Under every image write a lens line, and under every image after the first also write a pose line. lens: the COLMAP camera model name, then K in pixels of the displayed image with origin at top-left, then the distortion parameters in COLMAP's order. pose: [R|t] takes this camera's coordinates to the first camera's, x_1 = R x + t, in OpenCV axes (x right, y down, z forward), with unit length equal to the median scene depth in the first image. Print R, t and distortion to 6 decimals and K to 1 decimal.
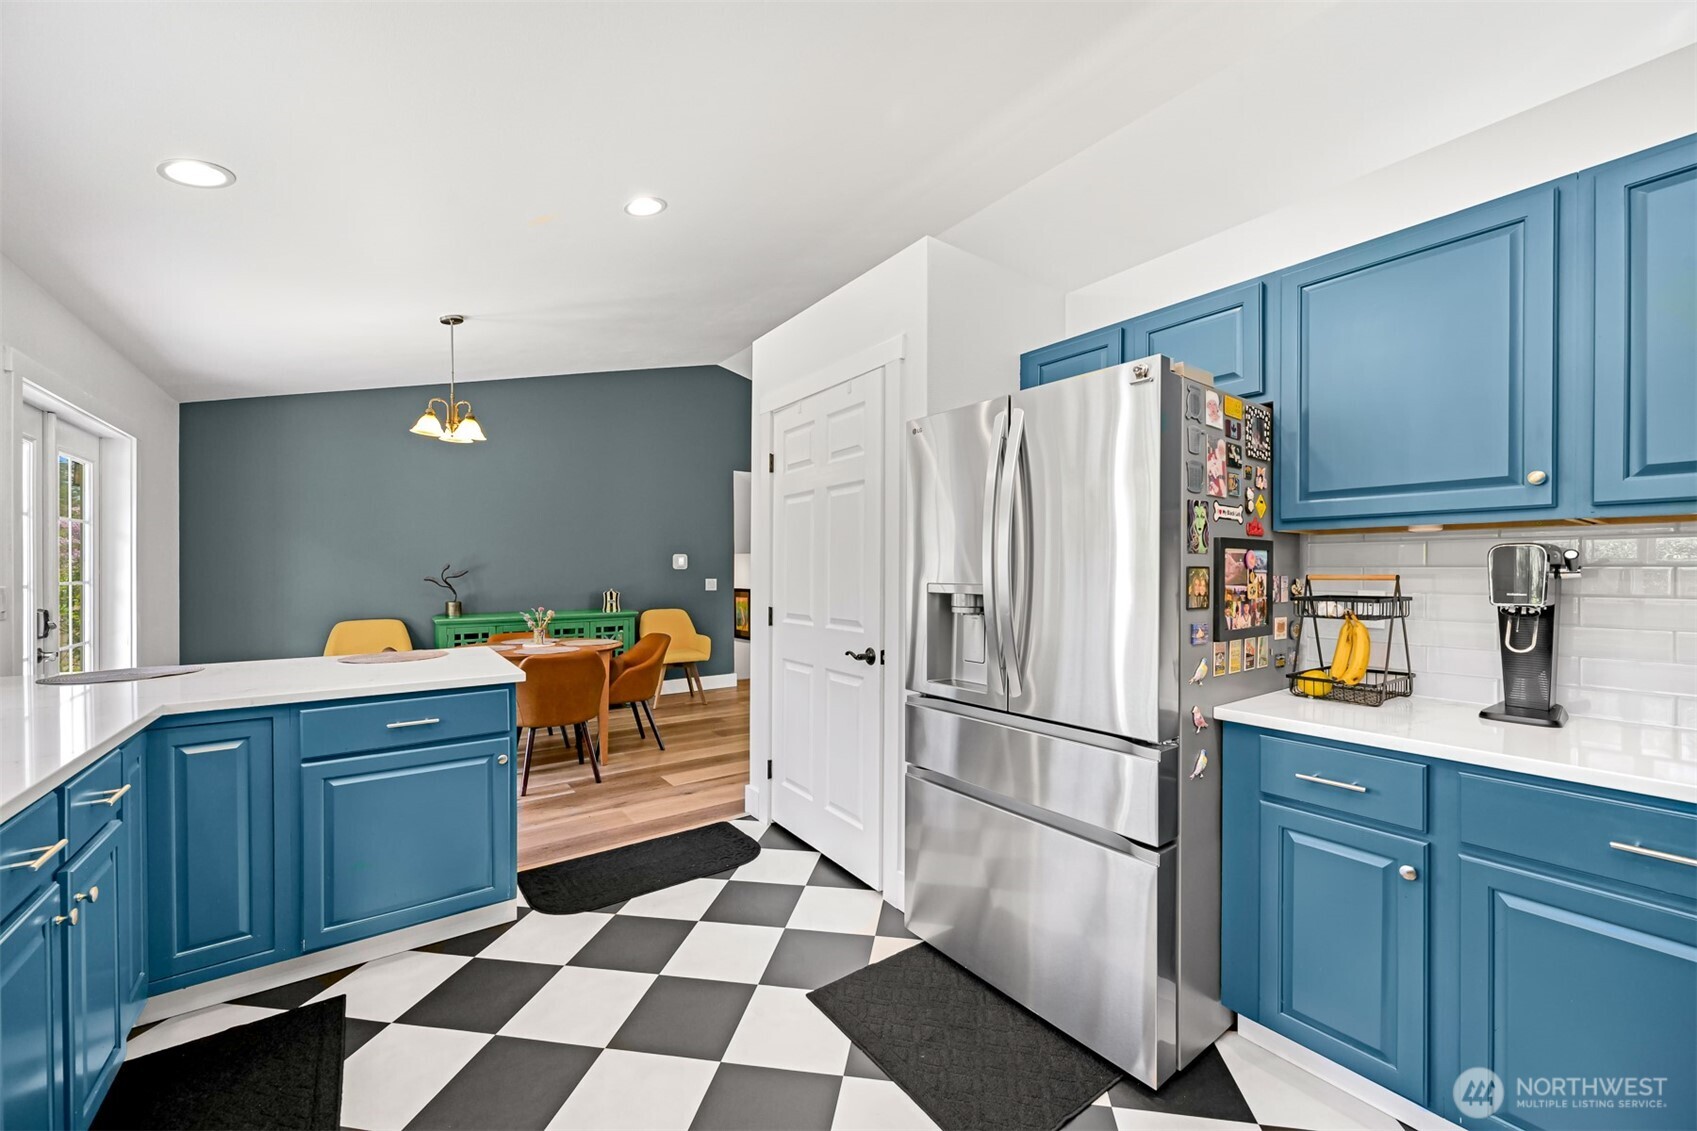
lens RADIAL K [[667.3, 0, 861.1], [0, 667.3, 570.8], [0, 0, 1]] dist [-0.001234, 0.000057]
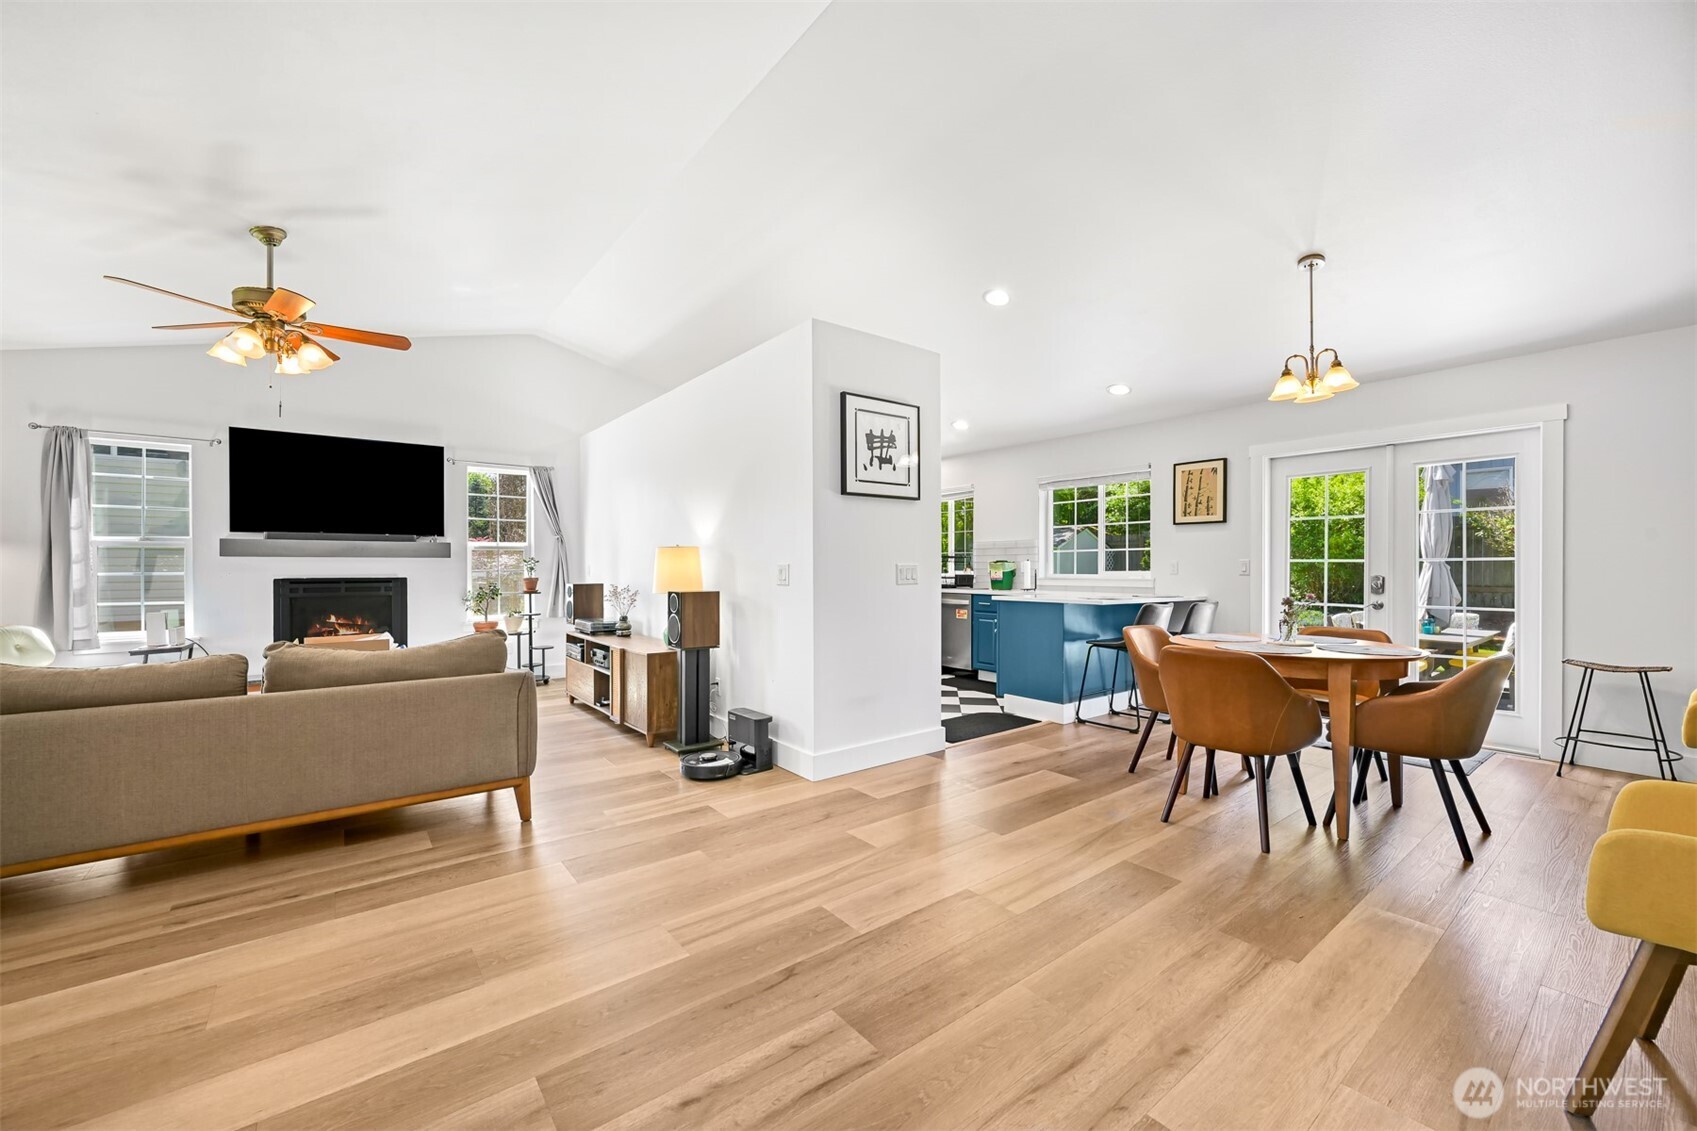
lens RADIAL K [[667.3, 0, 852.6], [0, 667.3, 567.9], [0, 0, 1]] dist [-0.001234, 0.000057]
pose [[-0.999222, -0.003545, -0.039273, 0.037147], [-0.003623, 0.999992, 0.001921, 0.035083], [0.039266, 0.002062, -0.999227, 2.121384]]
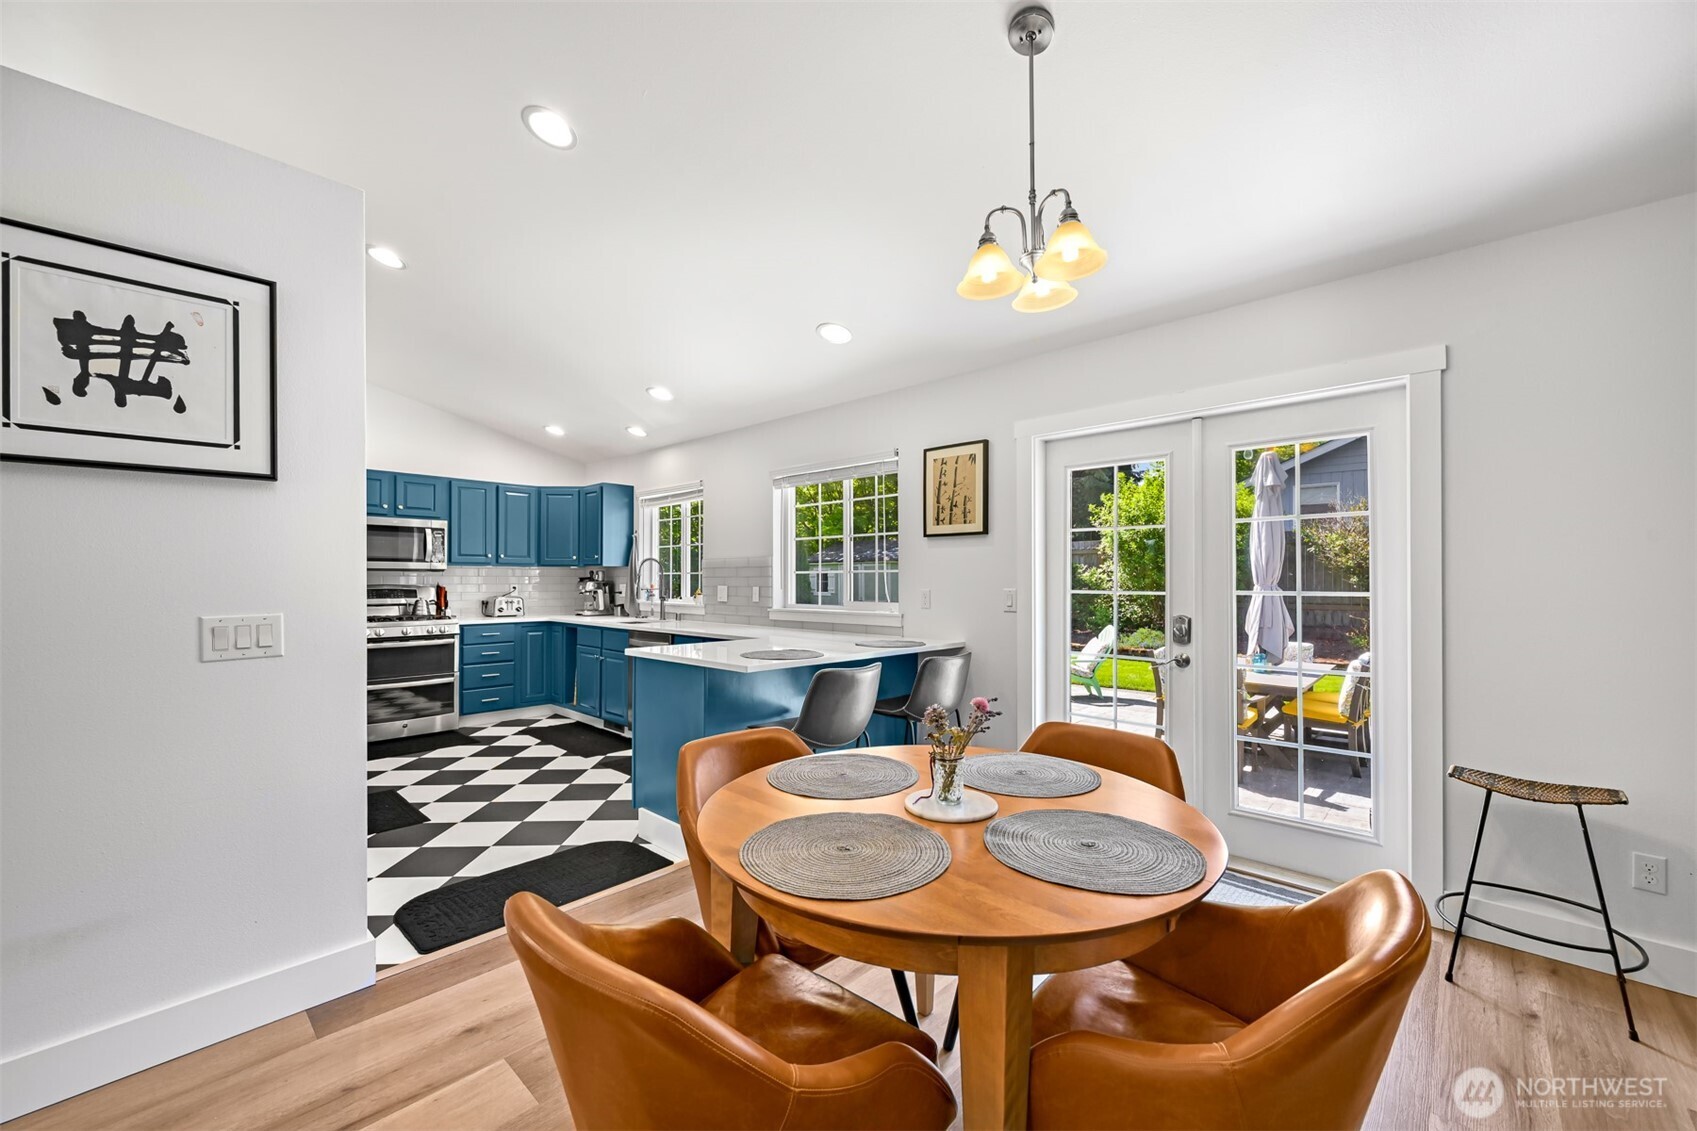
lens RADIAL K [[667.3, 0, 849.9], [0, 667.3, 573.2], [0, 0, 1]] dist [-0.001234, 0.000057]
pose [[-0.981773, -0.003249, -0.190030, -0.461214], [-0.001896, 0.999972, -0.007304, -0.000075], [0.190049, -0.006810, -0.981751, 1.616738]]
